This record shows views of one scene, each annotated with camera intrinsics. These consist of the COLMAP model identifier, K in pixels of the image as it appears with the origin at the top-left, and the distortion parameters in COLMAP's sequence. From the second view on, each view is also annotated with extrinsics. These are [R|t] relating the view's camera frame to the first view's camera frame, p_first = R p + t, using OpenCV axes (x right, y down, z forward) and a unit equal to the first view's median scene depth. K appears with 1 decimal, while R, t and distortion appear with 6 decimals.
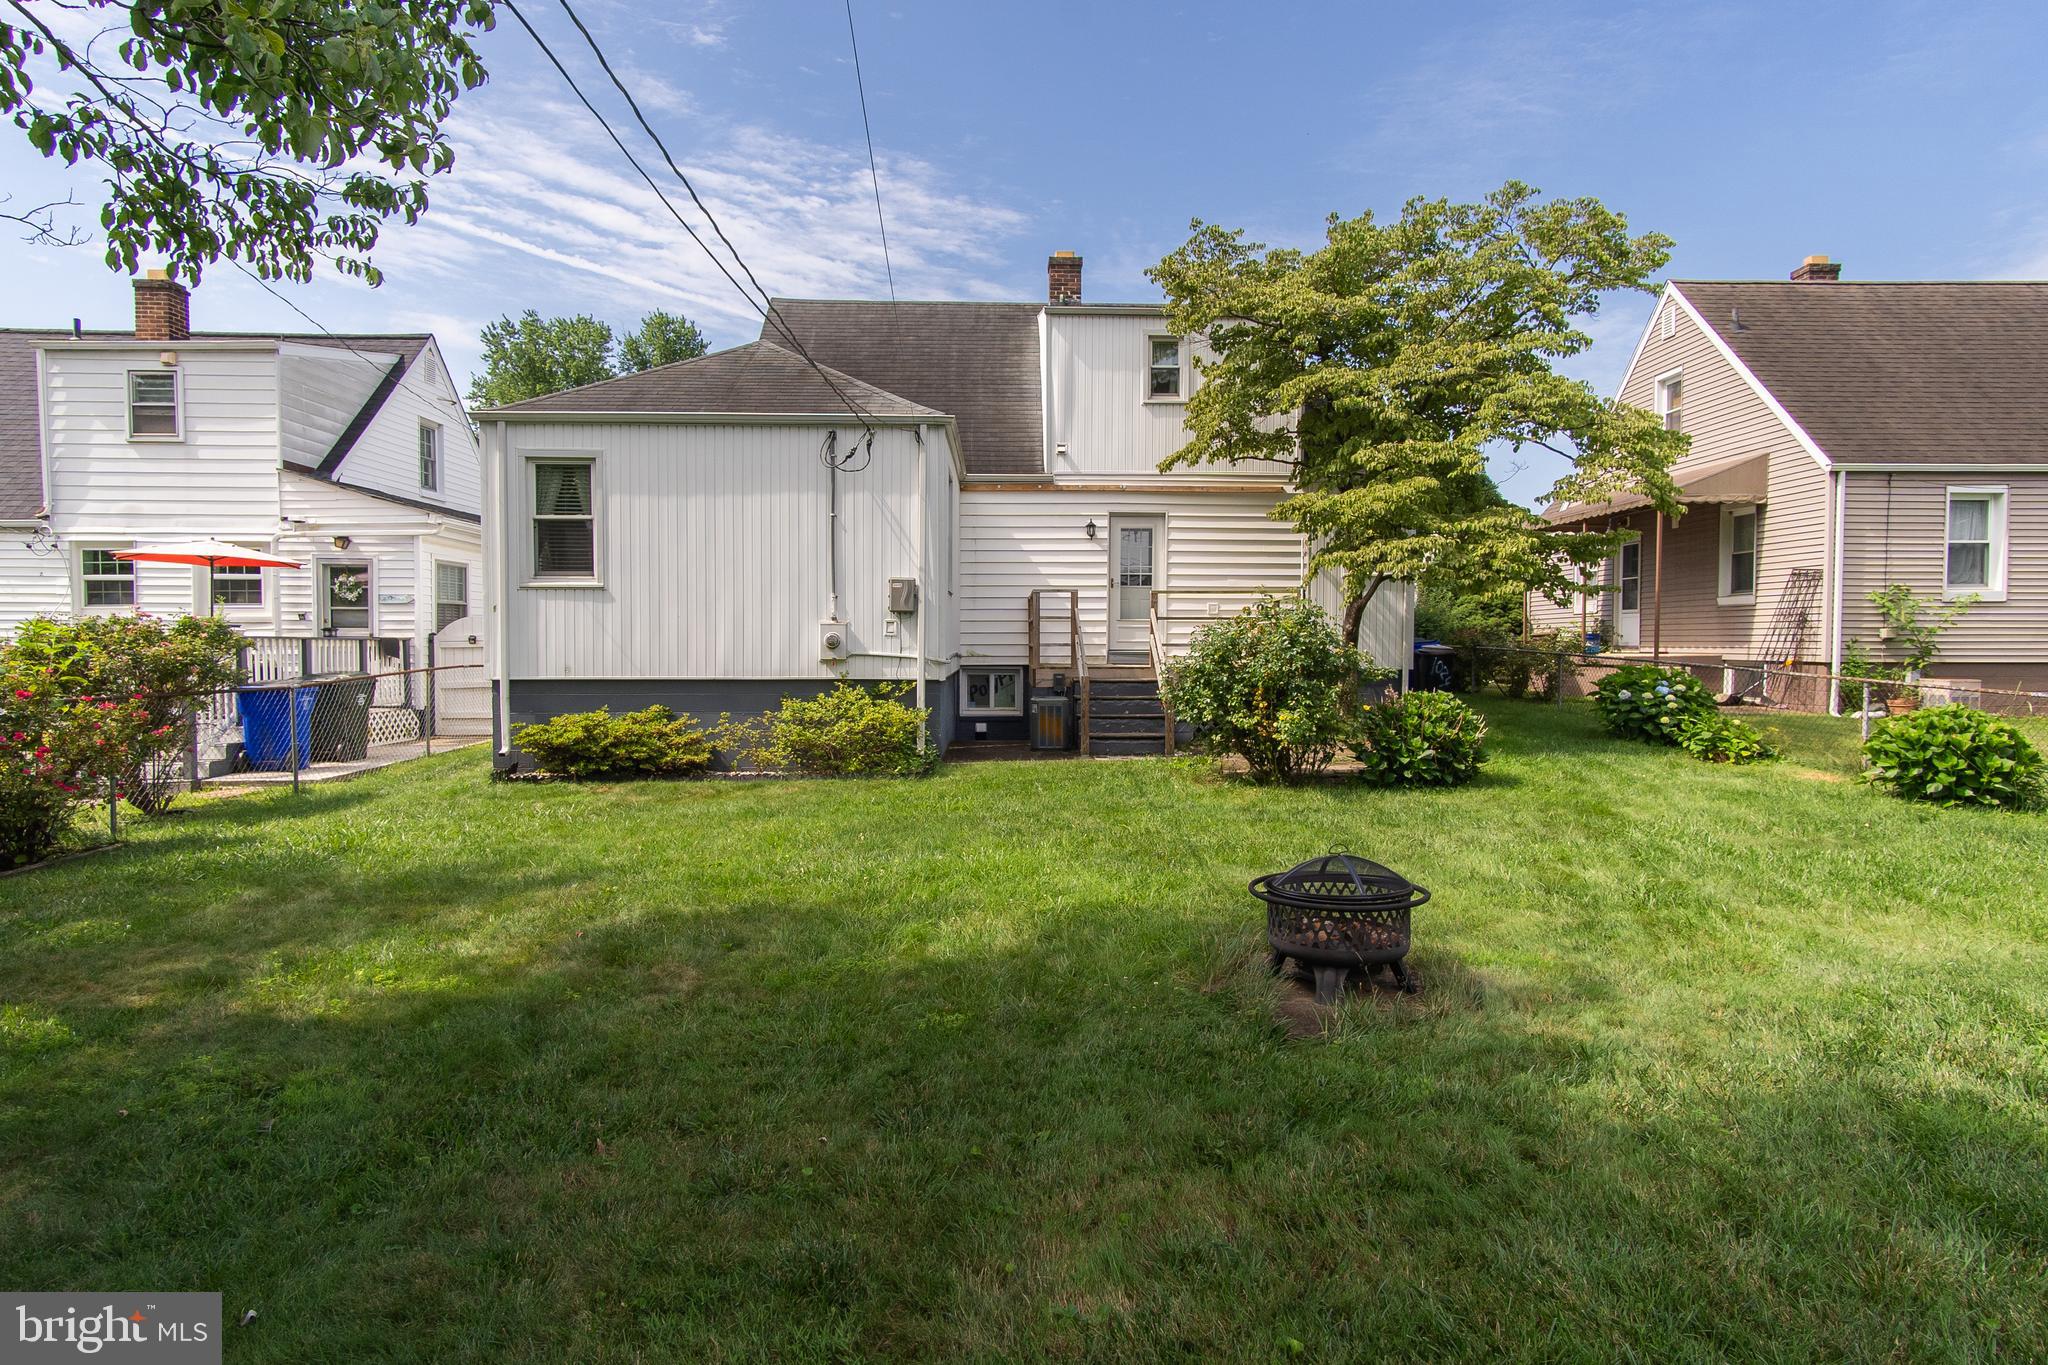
lens RADIAL K [[1086.7, 0, 1026.6], [0, 1086.7, 675.3], [0, 0, 1]] dist [0.005229, 0.002534]
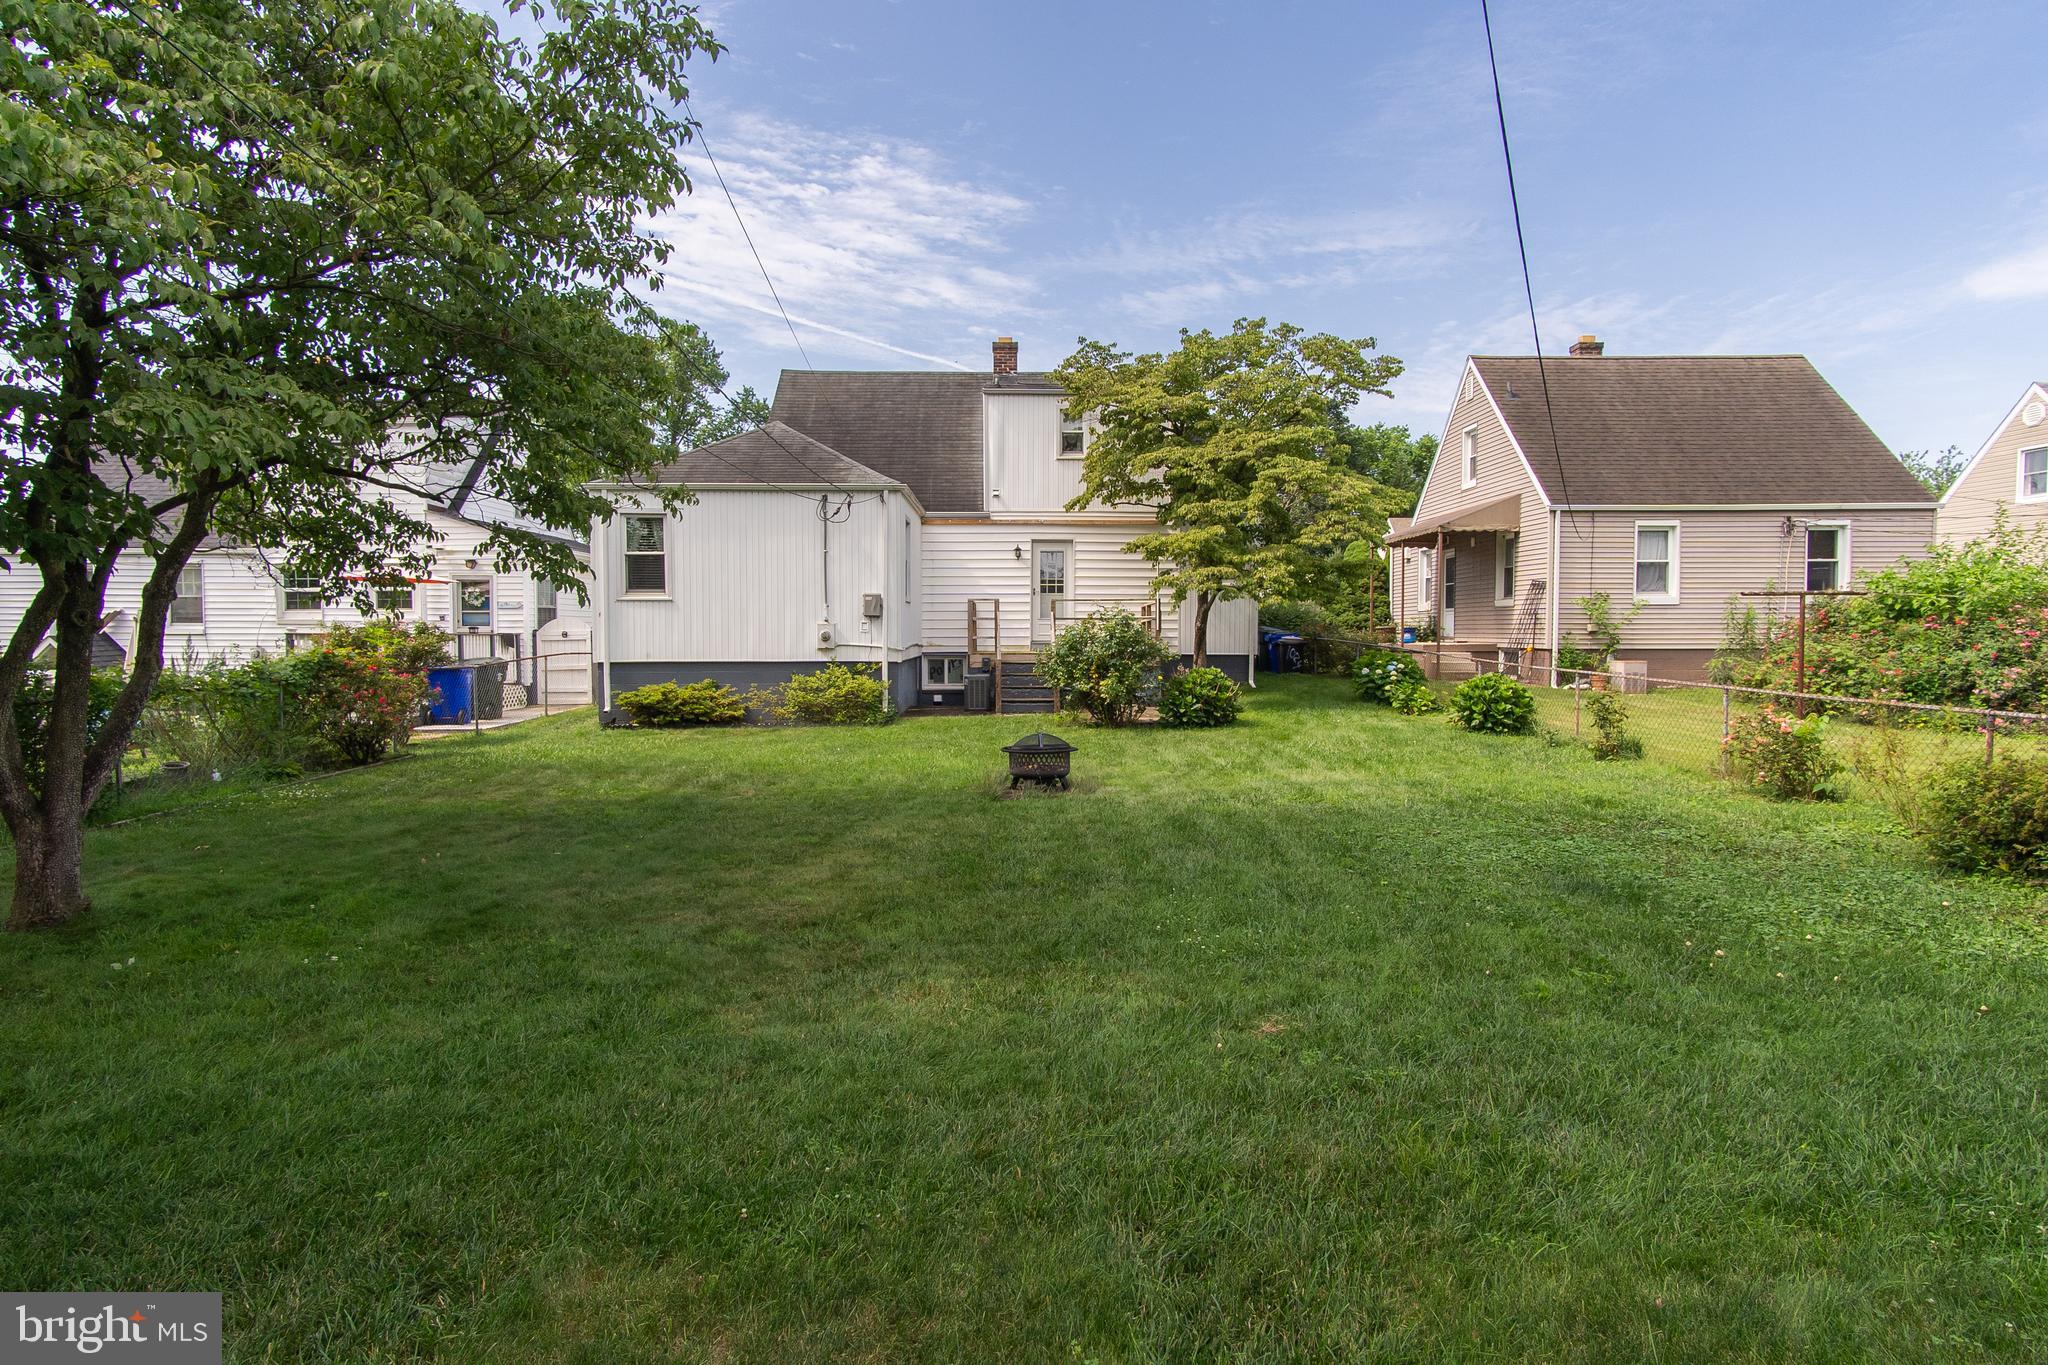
lens RADIAL K [[1086.7, 0, 1026.6], [0, 1086.7, 675.3], [0, 0, 1]] dist [0.005229, 0.002534]
pose [[0.999997, -0.001912, -0.001566, 0.085247], [0.001928, 0.999951, 0.009724, 0.007573], [0.001547, -0.009727, 0.999951, -0.419880]]
